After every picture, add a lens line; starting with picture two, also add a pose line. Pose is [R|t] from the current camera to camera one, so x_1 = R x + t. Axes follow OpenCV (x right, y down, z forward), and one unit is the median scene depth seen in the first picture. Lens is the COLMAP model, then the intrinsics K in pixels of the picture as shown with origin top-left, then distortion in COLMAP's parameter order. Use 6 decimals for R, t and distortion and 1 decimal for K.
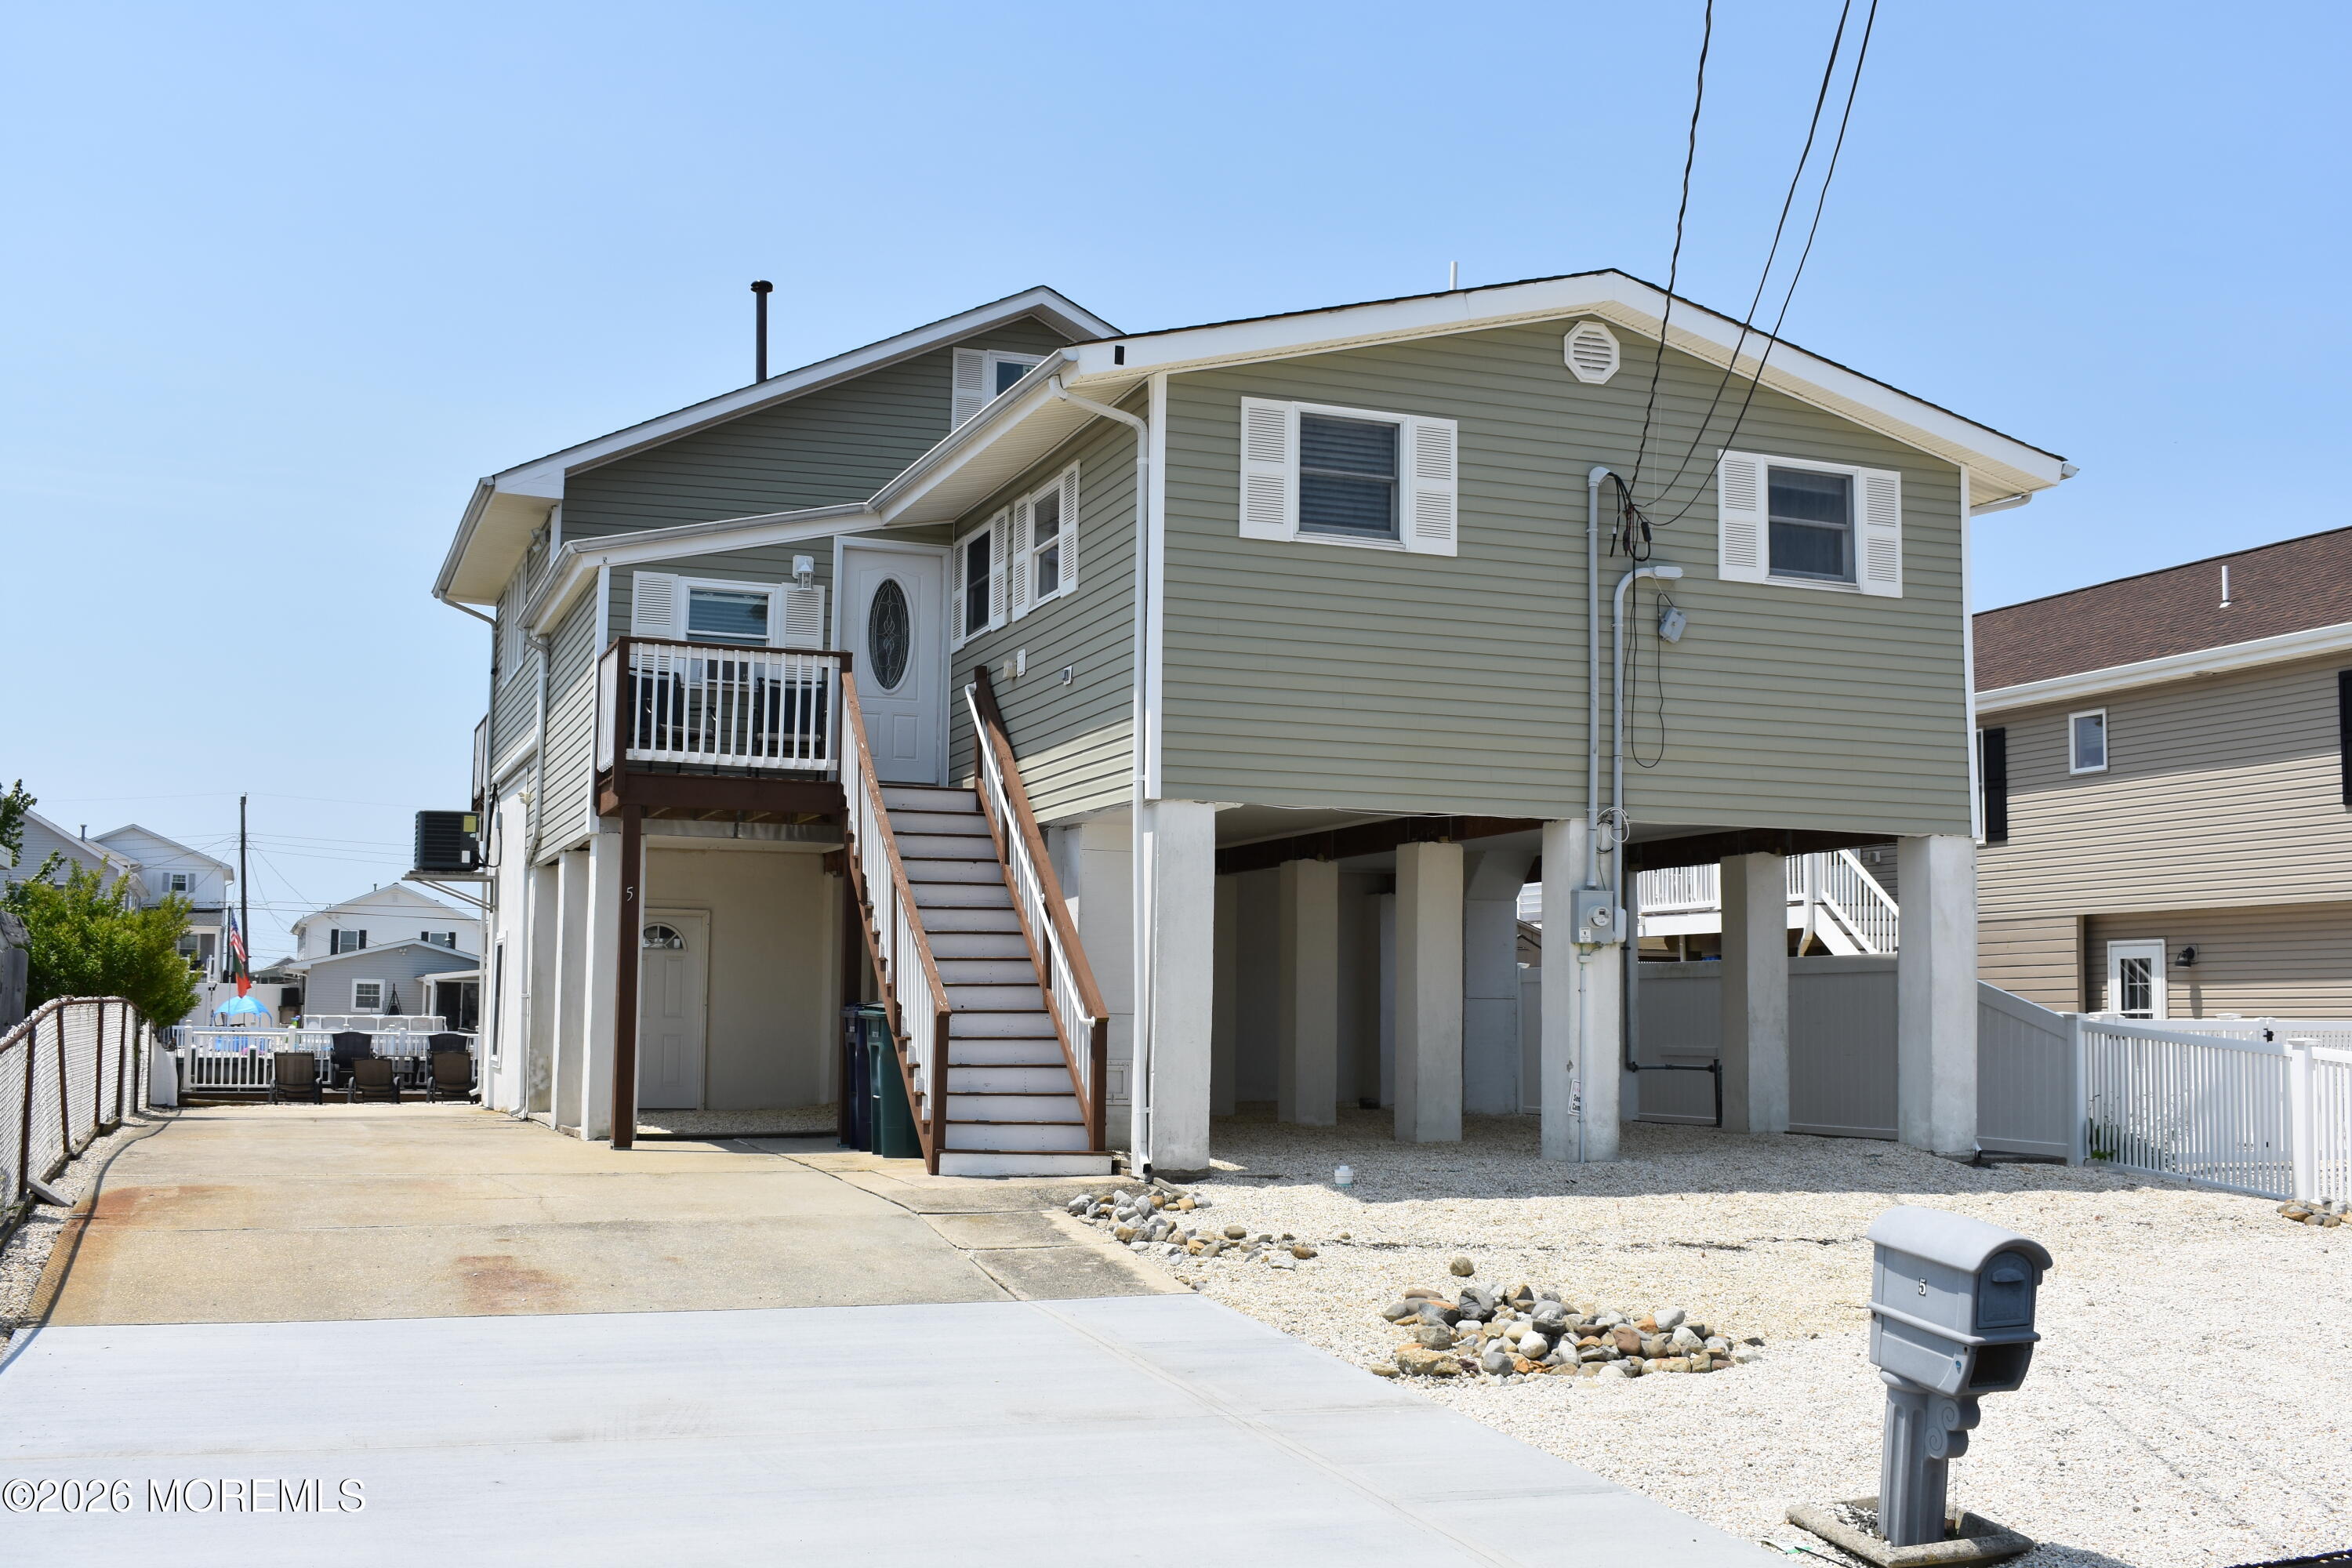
lens RADIAL K [[2452.8, 0, 1184.6], [0, 2452.8, 789.0], [0, 0, 1]] dist [-0.074817, 0.000000]
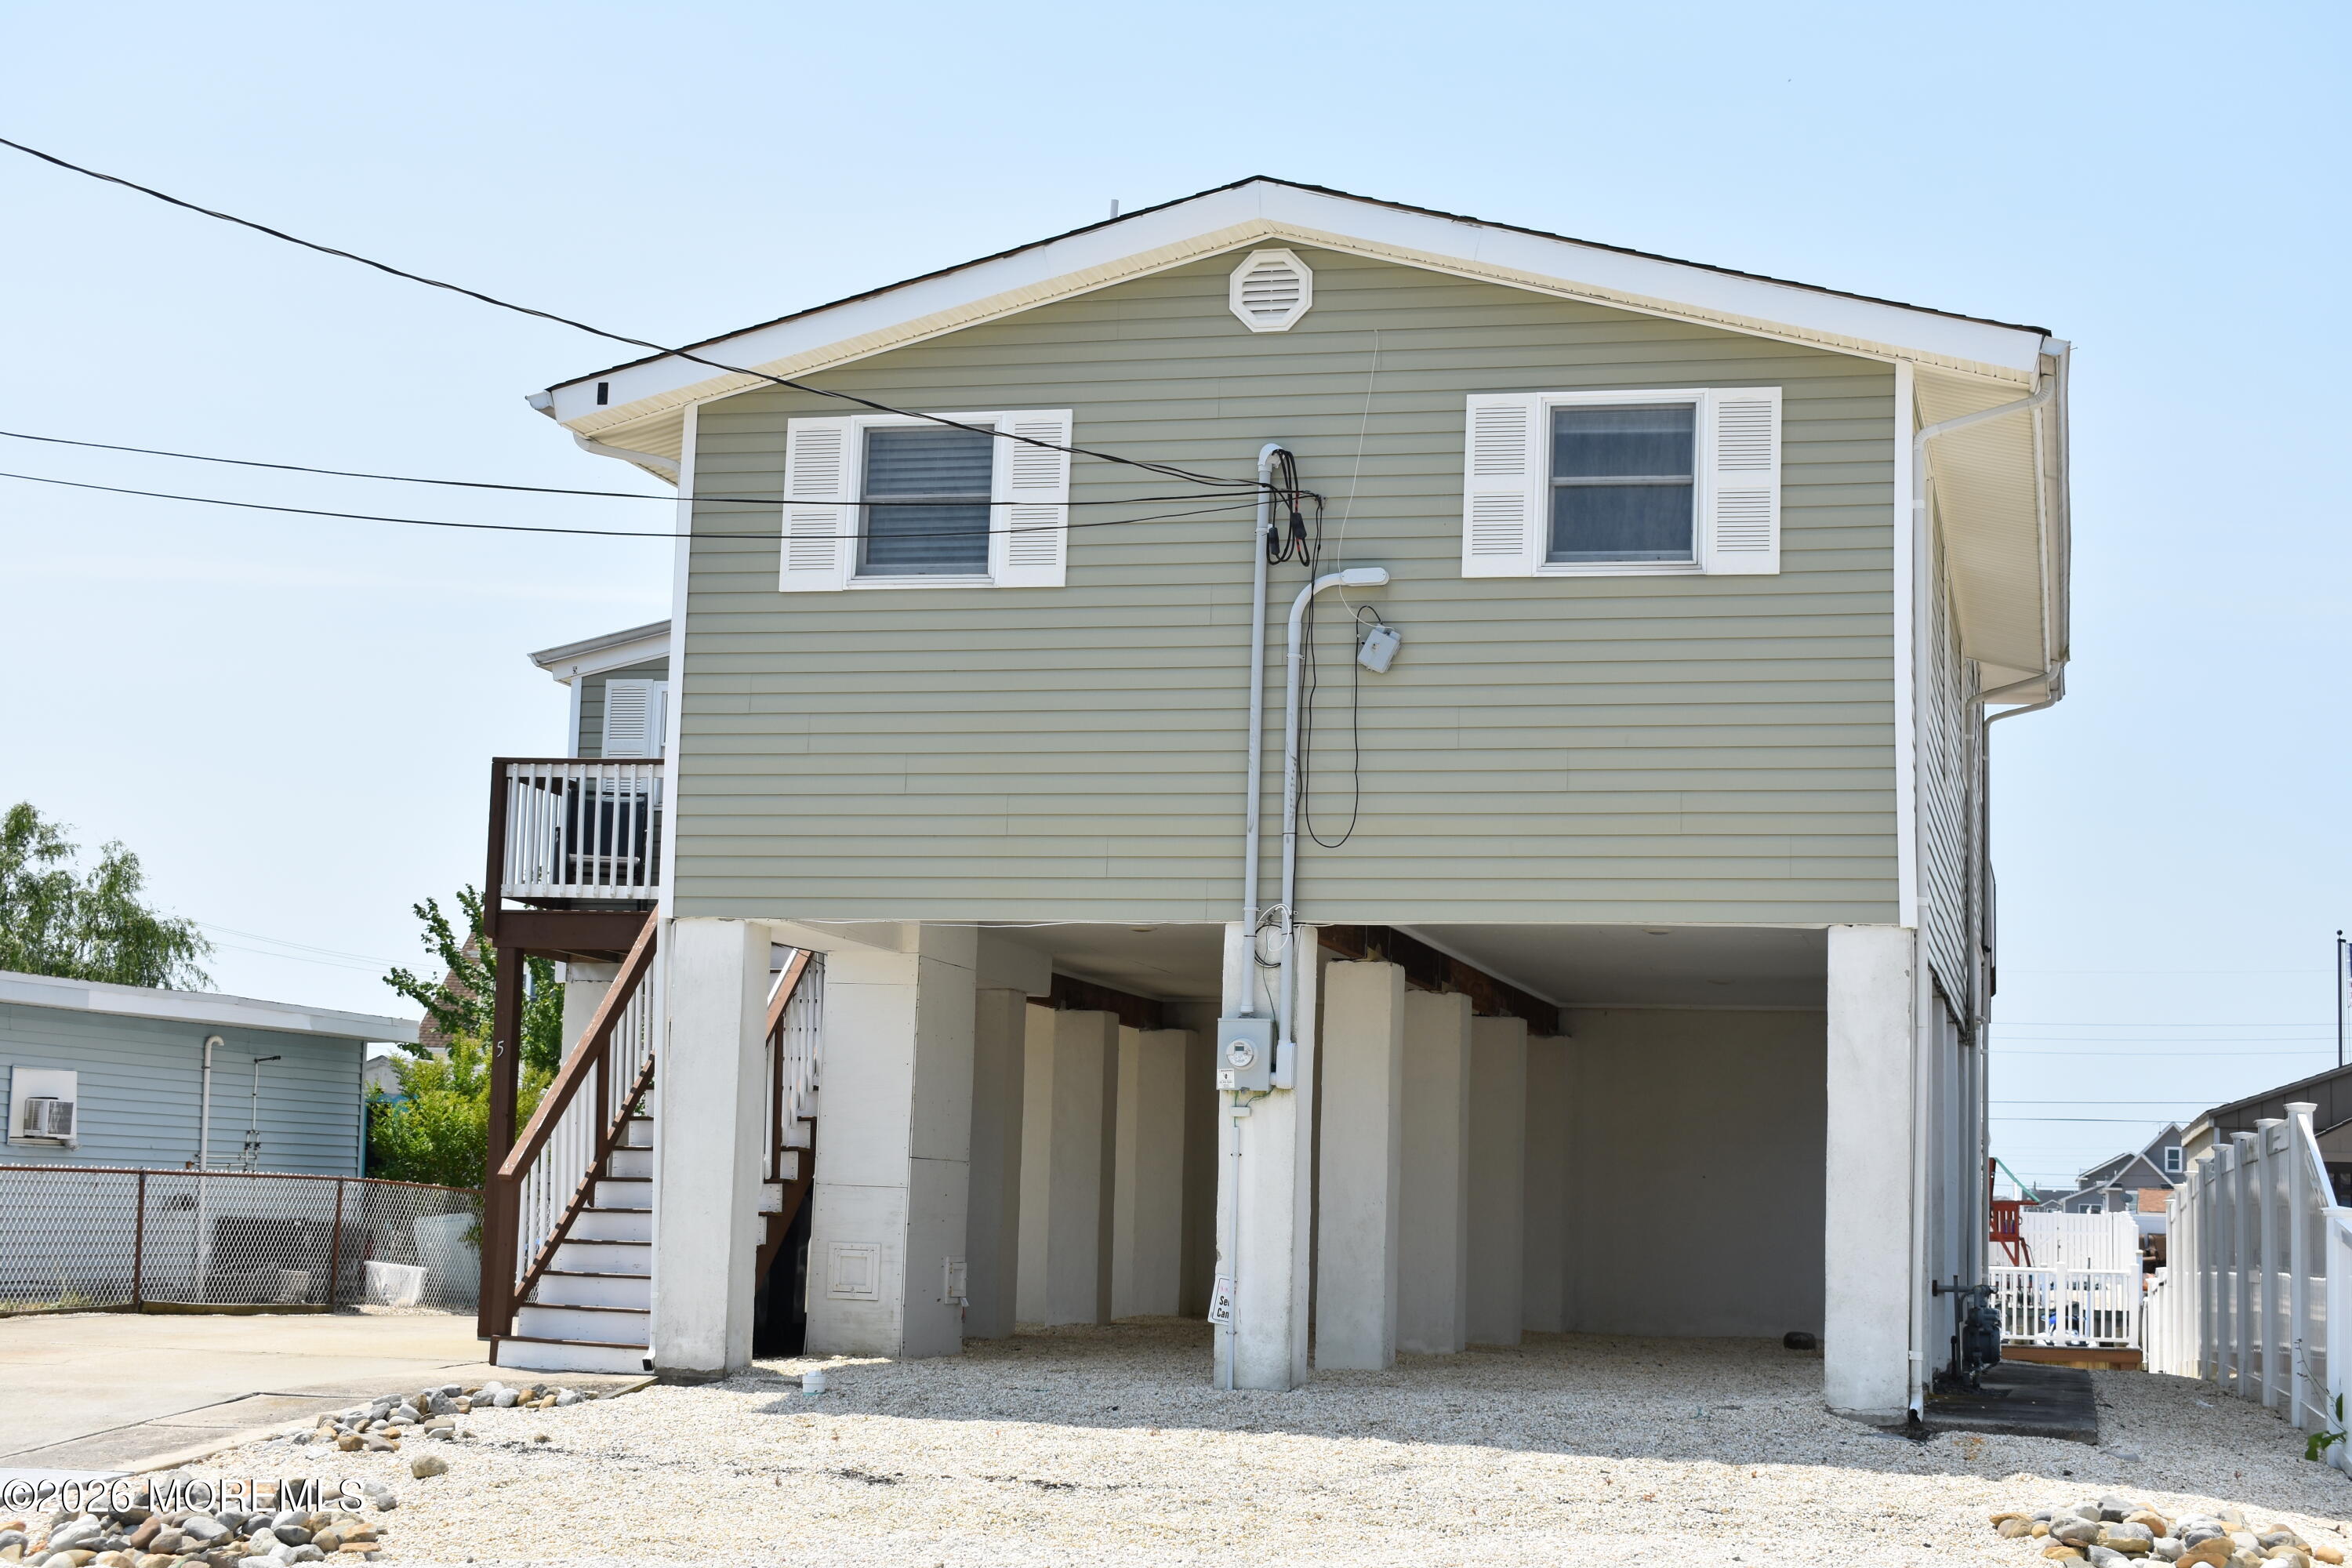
lens RADIAL K [[3374.9, 0, 1167.5], [0, 3374.9, 794.5], [0, 0, 1]] dist [-0.035724, 0.000000]
pose [[0.812956, -0.060985, -0.579124, 0.723915], [0.035019, 0.997821, -0.055917, 0.029537], [0.581272, 0.025178, 0.813320, 0.155727]]
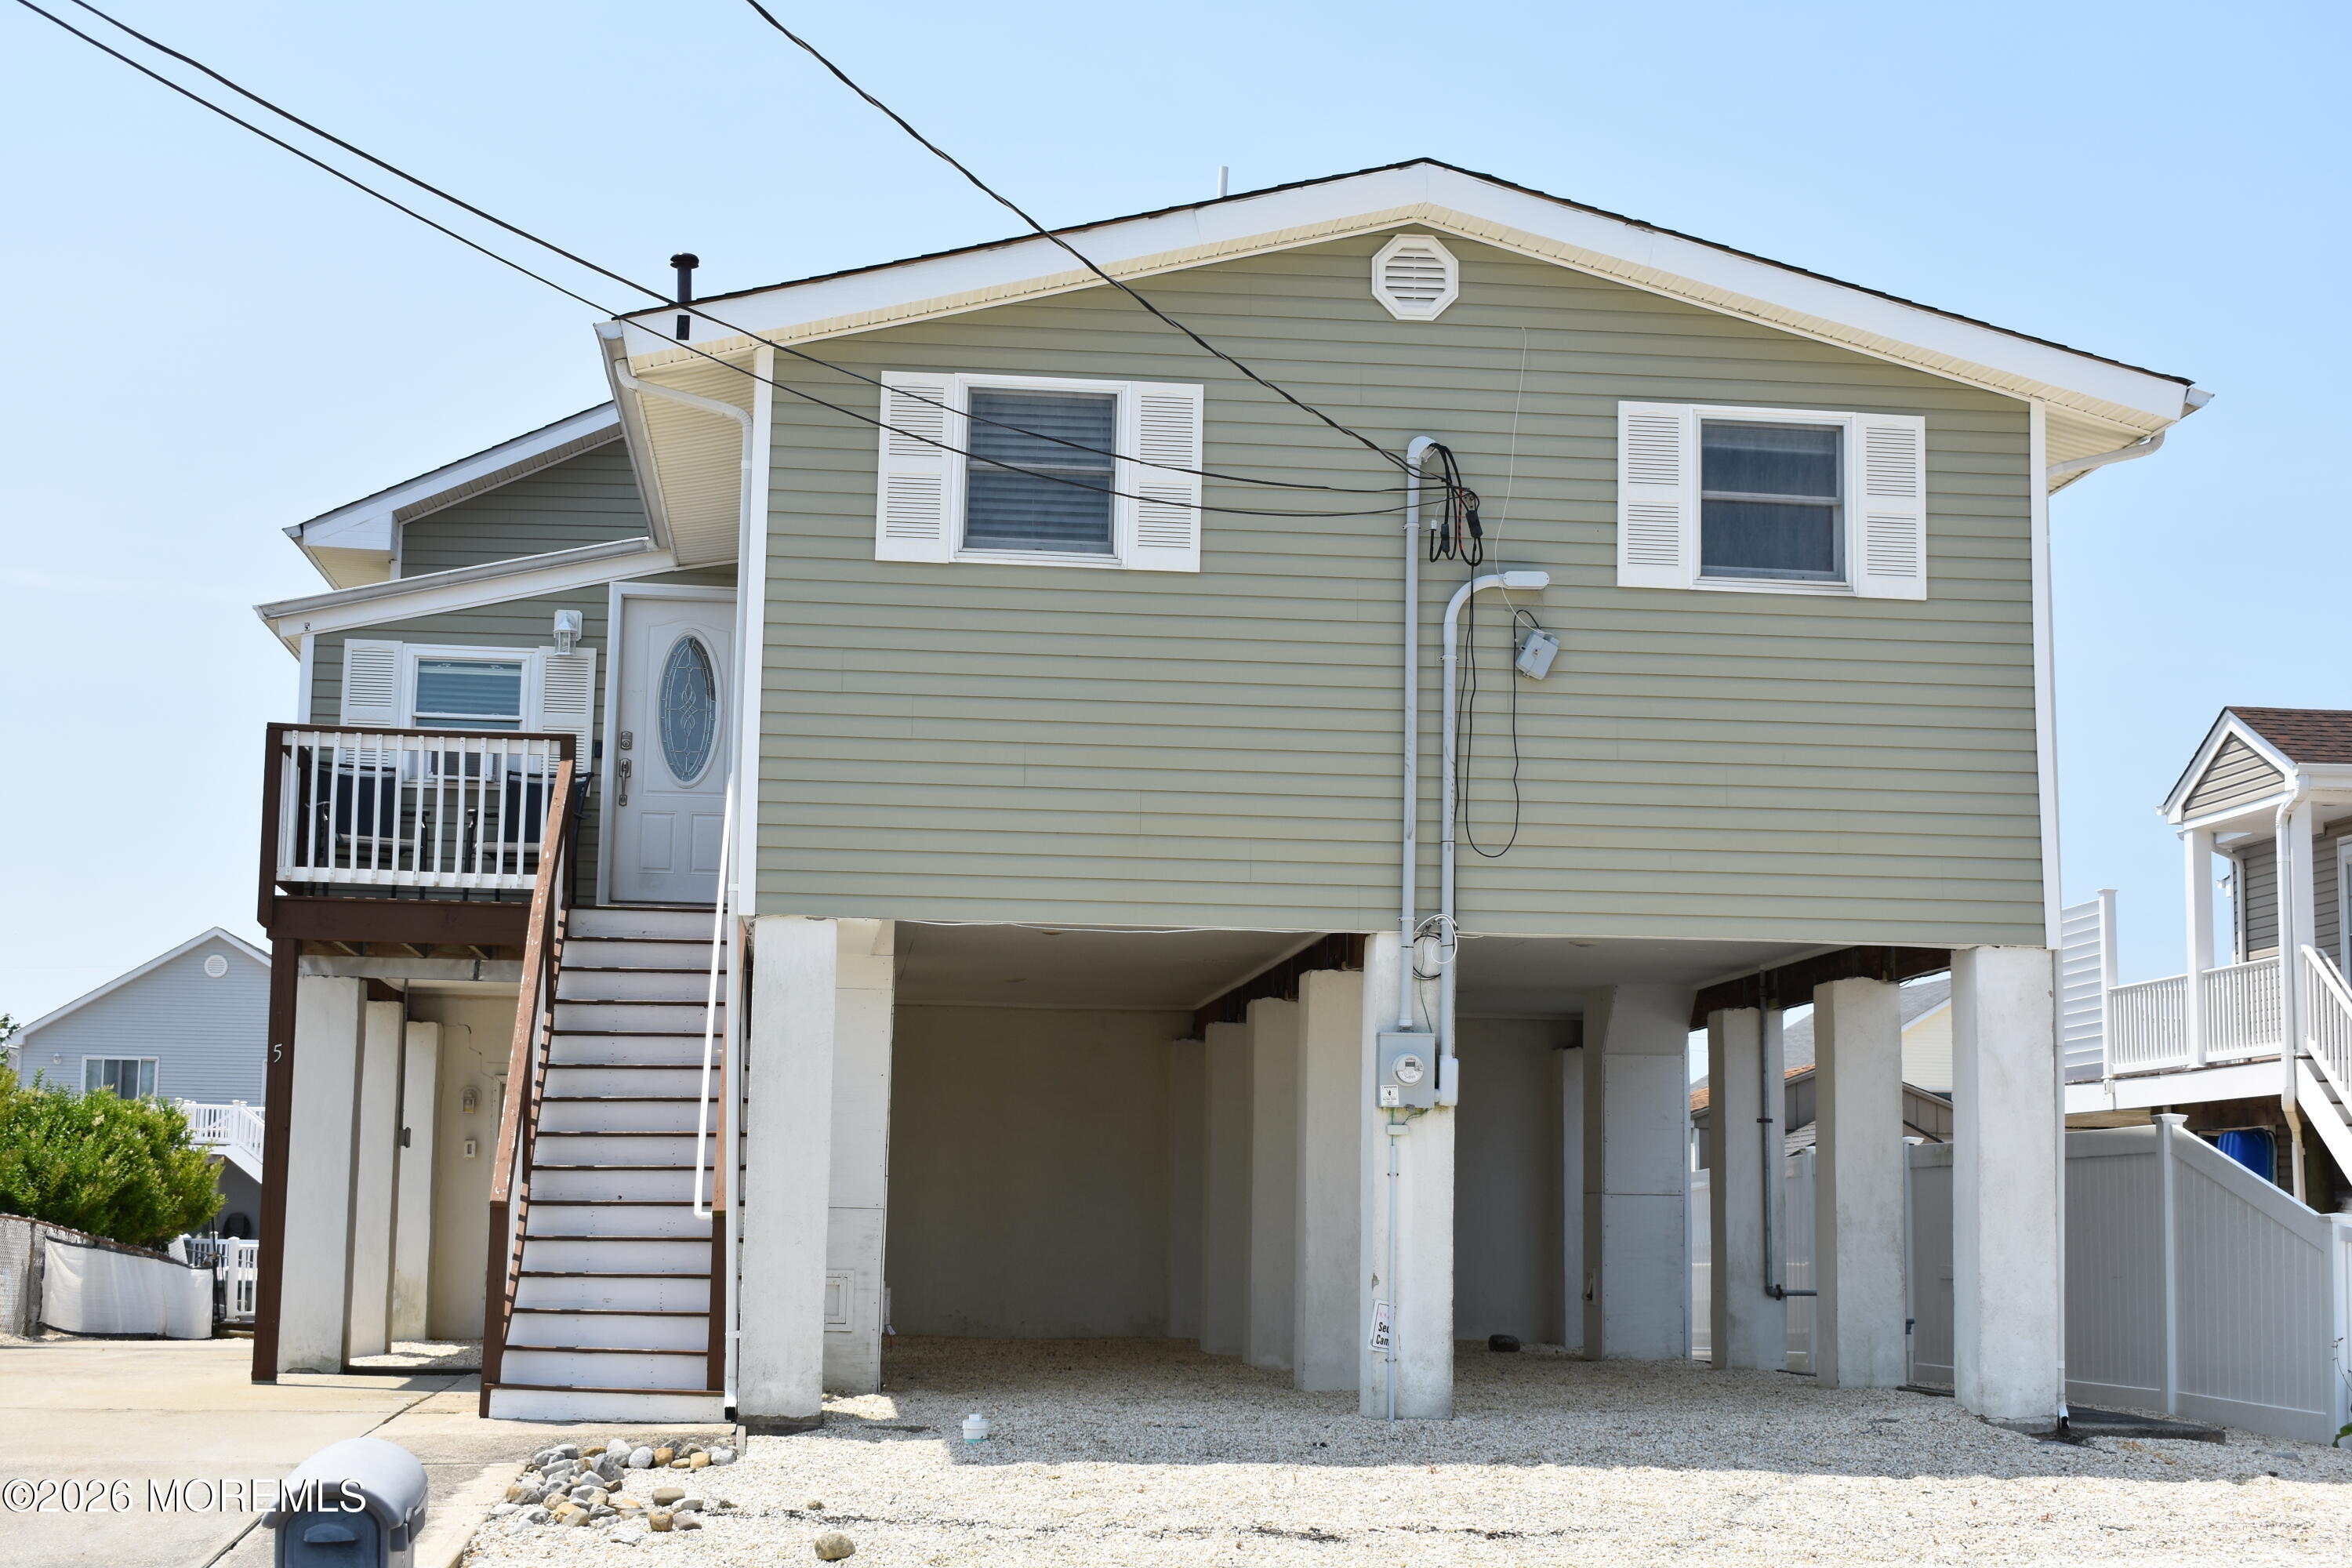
lens RADIAL K [[3374.9, 0, 1175.3], [0, 3374.9, 777.8], [0, 0, 1]] dist [-0.035724, 0.000000]
pose [[0.966325, -0.031450, -0.255396, 0.346382], [0.020284, 0.998724, -0.046241, 0.011374], [0.256524, 0.039503, 0.965730, 0.037081]]
